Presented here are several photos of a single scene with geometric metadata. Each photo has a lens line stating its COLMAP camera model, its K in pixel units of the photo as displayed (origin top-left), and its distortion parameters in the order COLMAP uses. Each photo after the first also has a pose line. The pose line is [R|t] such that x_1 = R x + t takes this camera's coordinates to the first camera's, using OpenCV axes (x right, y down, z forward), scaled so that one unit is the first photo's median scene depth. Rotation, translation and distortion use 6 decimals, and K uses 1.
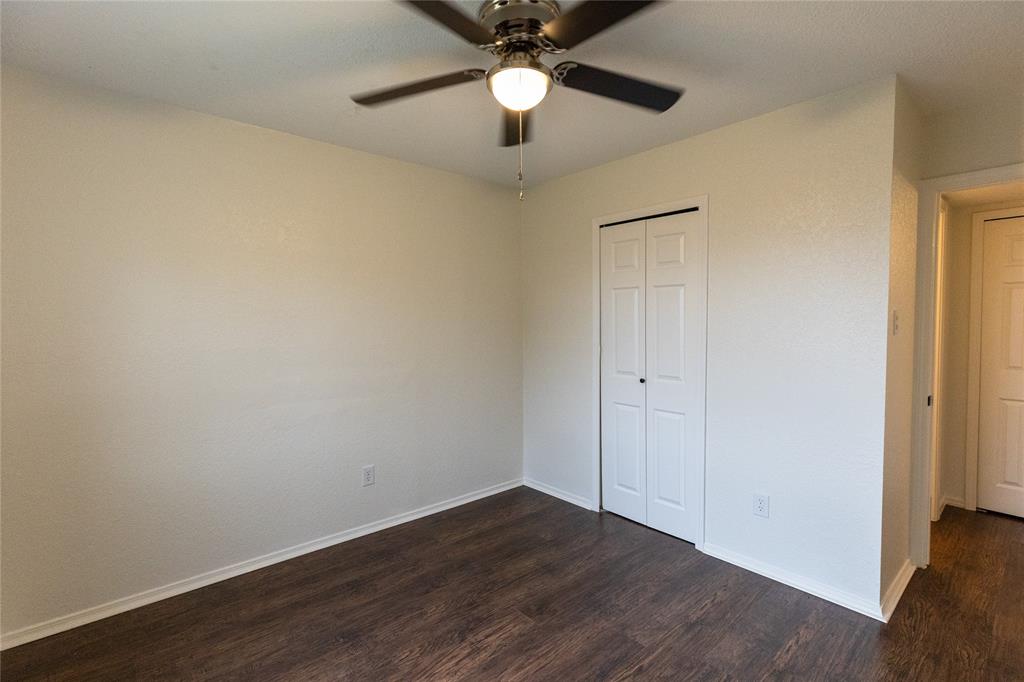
lens RADIAL K [[472.8, 0, 512.7], [0, 472.8, 339.7], [0, 0, 1]] dist [0.001629, -0.000022]
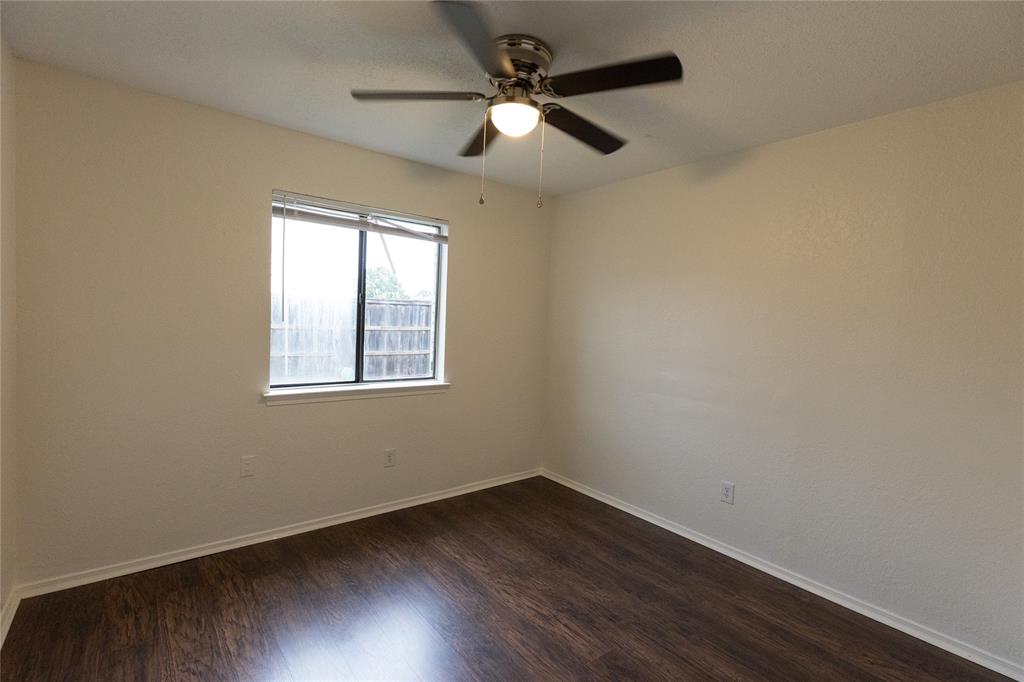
lens RADIAL K [[472.8, 0, 511.3], [0, 472.8, 344.3], [0, 0, 1]] dist [0.001629, -0.000022]
pose [[-0.048438, 0.055361, -0.997291, 0.868379], [-0.091721, 0.993998, 0.059633, -0.030993], [0.994606, 0.094361, -0.043069, 0.795312]]
